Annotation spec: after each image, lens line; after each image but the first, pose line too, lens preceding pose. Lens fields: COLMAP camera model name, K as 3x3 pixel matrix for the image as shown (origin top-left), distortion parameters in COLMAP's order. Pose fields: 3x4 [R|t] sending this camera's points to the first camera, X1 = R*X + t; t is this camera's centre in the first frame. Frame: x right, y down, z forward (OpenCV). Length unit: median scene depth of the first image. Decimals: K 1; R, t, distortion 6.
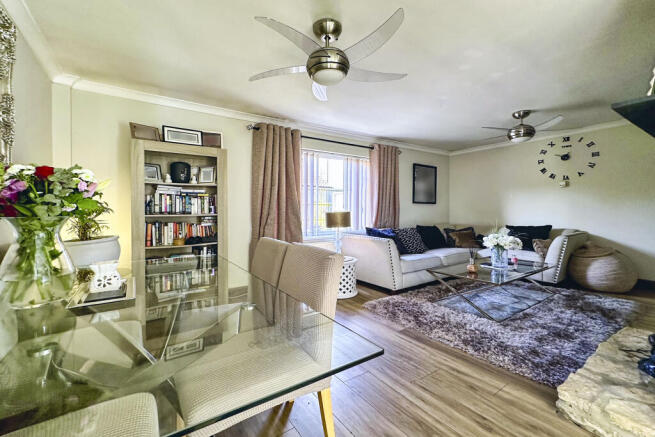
lens RADIAL K [[272.6, 0, 327.2], [0, 272.6, 216.0], [0, 0, 1]] dist [0.000656, 0.000027]
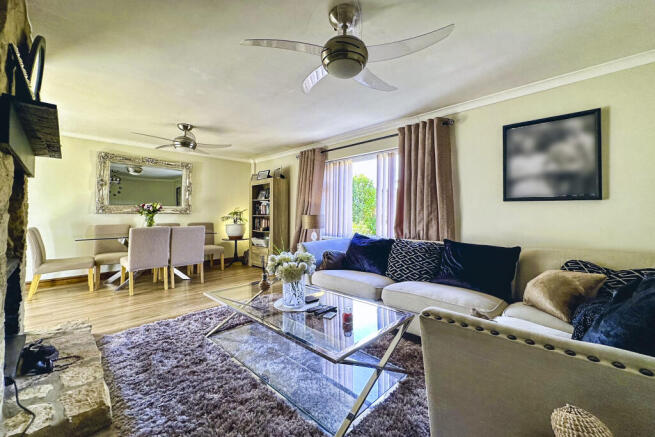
lens RADIAL K [[272.6, 0, 327.2], [0, 272.6, 216.0], [0, 0, 1]] dist [0.000656, 0.000027]
pose [[0.210759, 0.005150, -0.977524, 0.911574], [-0.019280, 0.999814, 0.001111, -0.015440], [0.977348, 0.018613, 0.210819, 0.670762]]
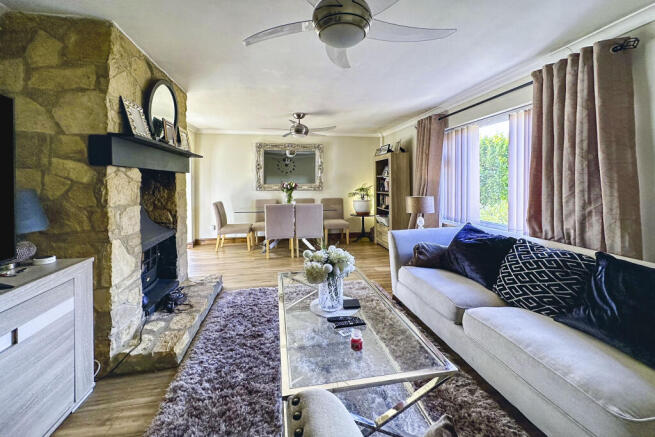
lens RADIAL K [[278.6, 0, 326.2], [0, 278.6, 190.0], [0, 0, 1]] dist [0.000890, 0.000153]
pose [[-0.395797, 0.029104, -0.917877, 0.840759], [-0.010277, 0.999295, 0.036117, -0.061416], [0.918280, 0.023728, -0.395219, 0.884546]]
